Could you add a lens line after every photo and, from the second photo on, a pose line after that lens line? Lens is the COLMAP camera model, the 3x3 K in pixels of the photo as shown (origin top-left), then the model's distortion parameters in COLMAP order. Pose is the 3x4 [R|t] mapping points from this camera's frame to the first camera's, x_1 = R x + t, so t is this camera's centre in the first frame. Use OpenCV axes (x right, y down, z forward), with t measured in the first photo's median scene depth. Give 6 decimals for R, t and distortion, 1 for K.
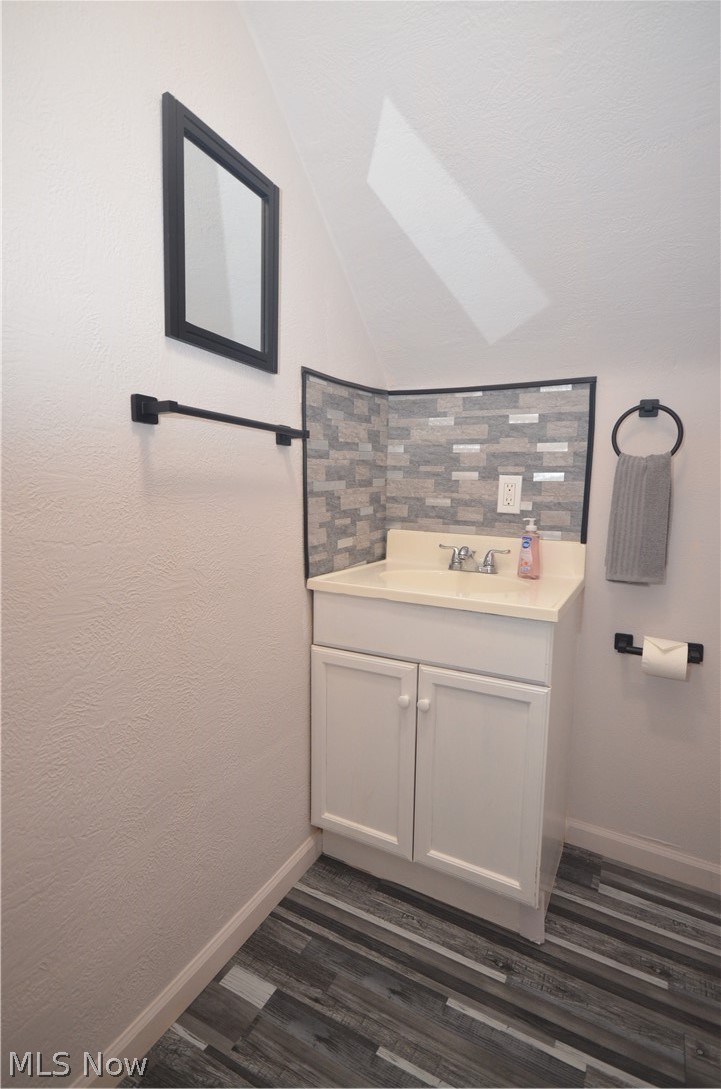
lens RADIAL K [[510.2, 0, 362.2], [0, 510.2, 557.3], [0, 0, 1]] dist [0.016856, -0.013586]
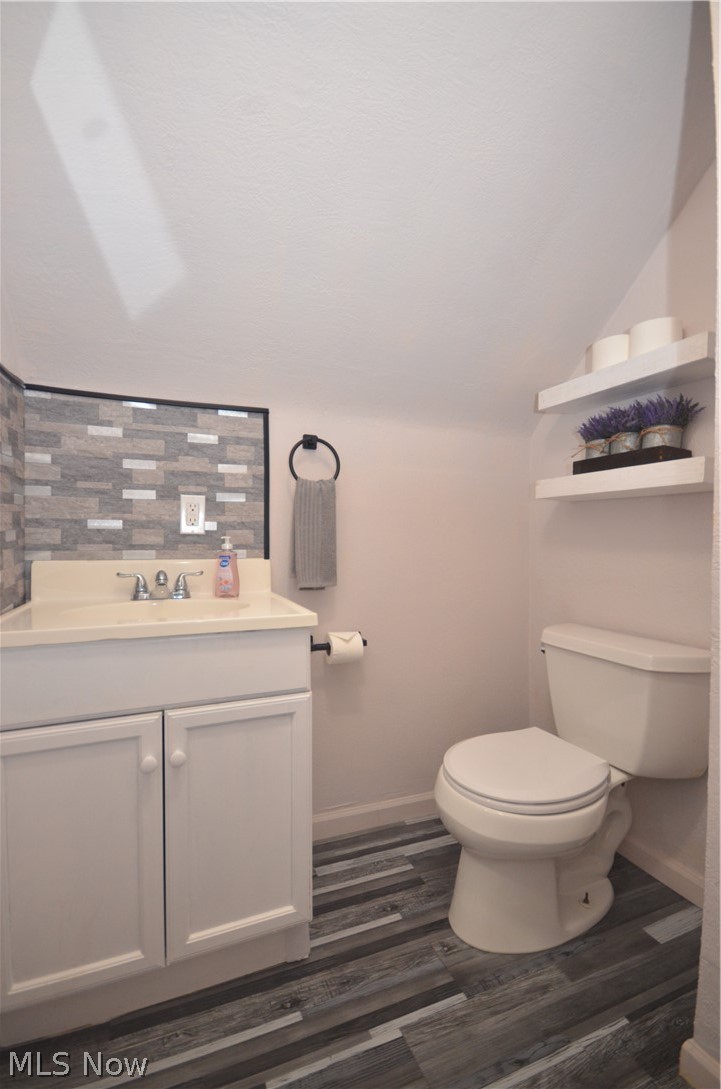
lens RADIAL K [[473.2, 0, 376.3], [0, 473.2, 547.8], [0, 0, 1]] dist [0.002592, -0.009608]
pose [[0.644255, -0.047055, 0.763362, -0.183308], [0.116865, 0.992441, -0.037455, 0.014044], [-0.755829, 0.113341, 0.644884, 0.176939]]
